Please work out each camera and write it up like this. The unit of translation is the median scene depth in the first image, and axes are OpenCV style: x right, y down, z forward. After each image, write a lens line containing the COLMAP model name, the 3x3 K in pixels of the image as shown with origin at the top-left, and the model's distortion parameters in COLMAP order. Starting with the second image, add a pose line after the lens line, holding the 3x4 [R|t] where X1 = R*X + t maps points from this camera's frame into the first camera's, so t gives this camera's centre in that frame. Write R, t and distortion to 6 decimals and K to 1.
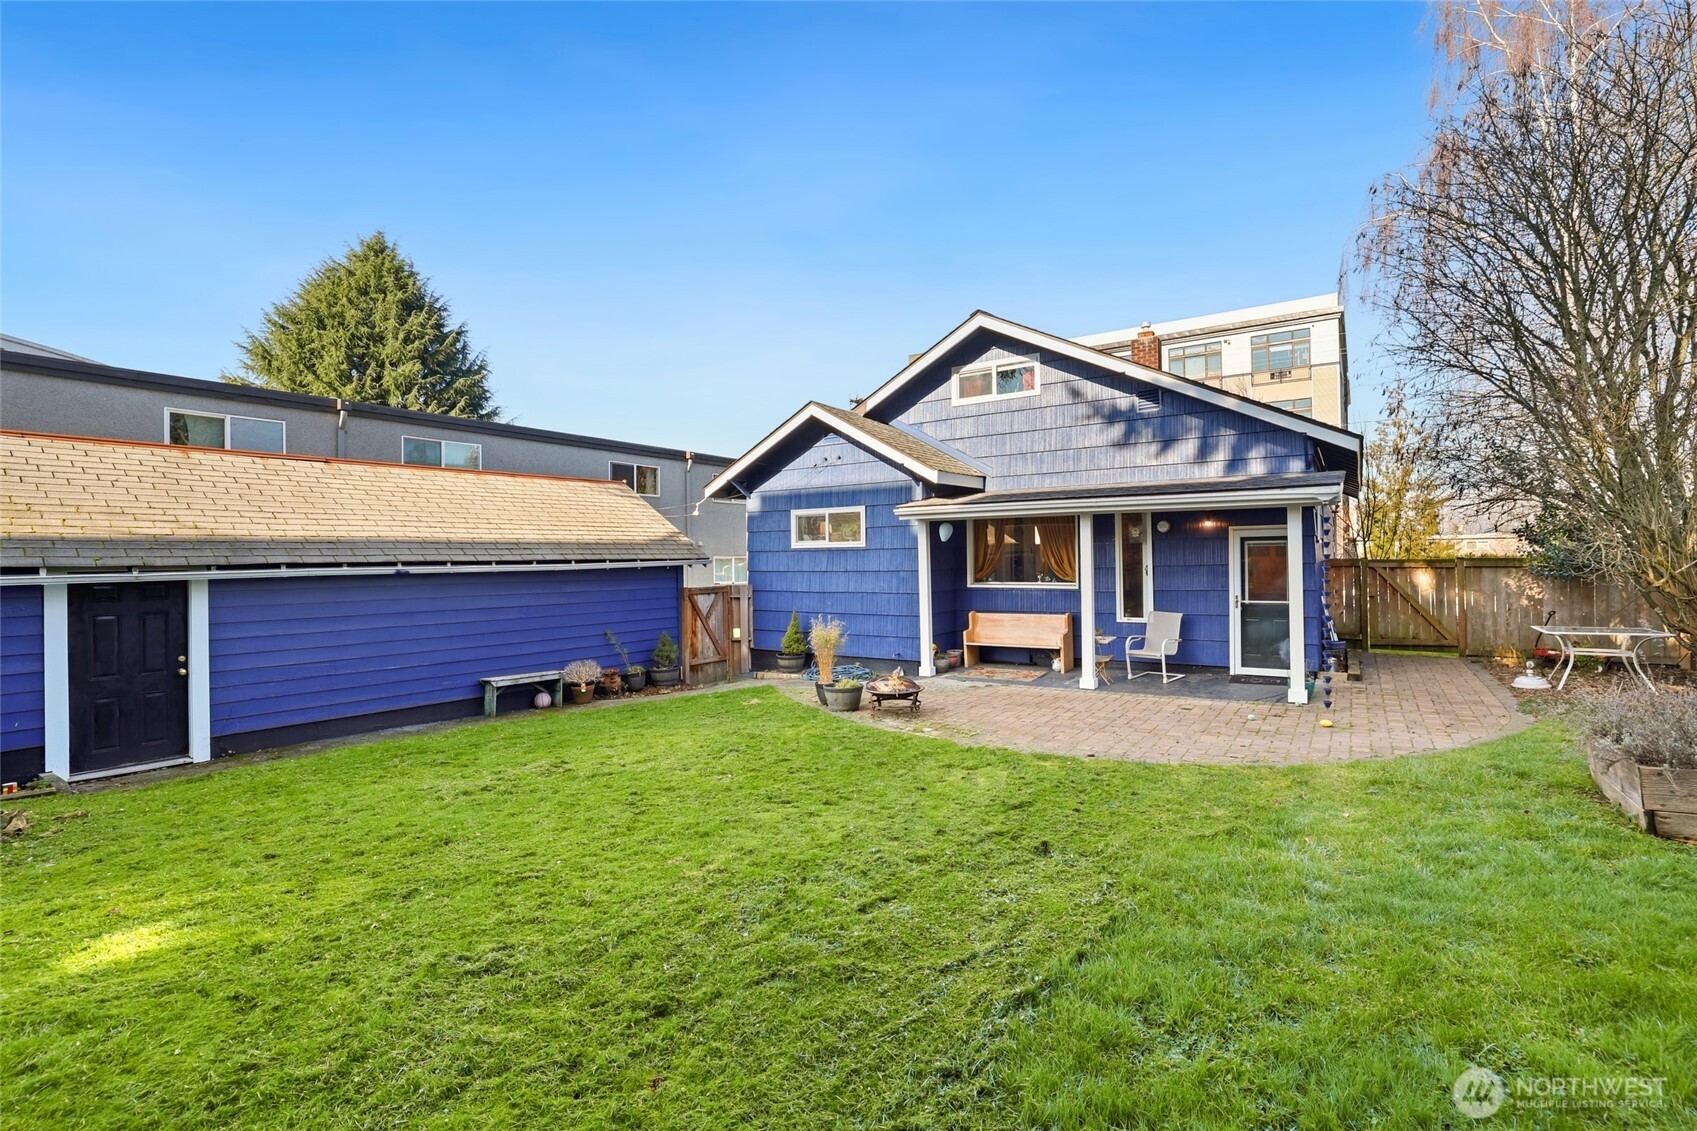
lens RADIAL K [[738.6, 0, 855.5], [0, 738.6, 554.5], [0, 0, 1]] dist [-0.064777, 0.027014]
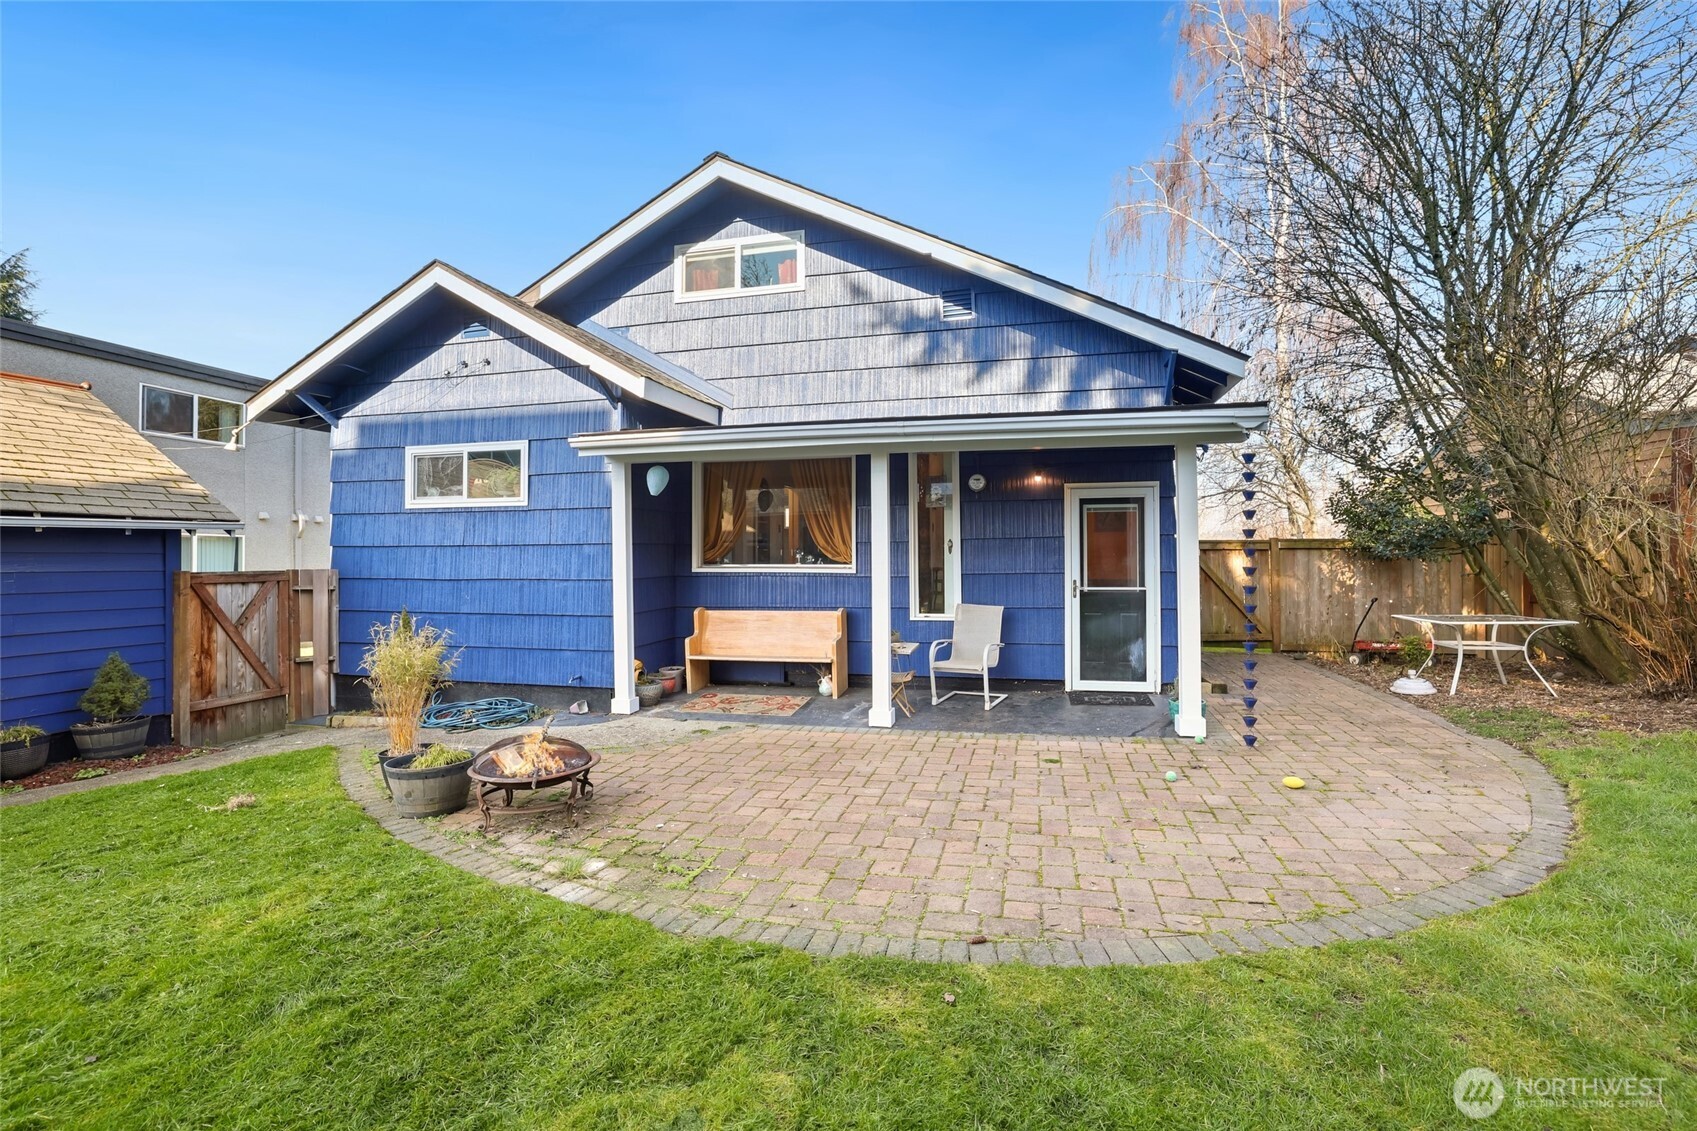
lens RADIAL K [[738.6, 0, 855.5], [0, 738.6, 554.5], [0, 0, 1]] dist [-0.064777, 0.027014]
pose [[0.935758, 0.010715, 0.352481, 0.058641], [-0.010852, 0.999940, -0.001587, 0.030059], [-0.352476, -0.002340, 0.935818, 0.347095]]
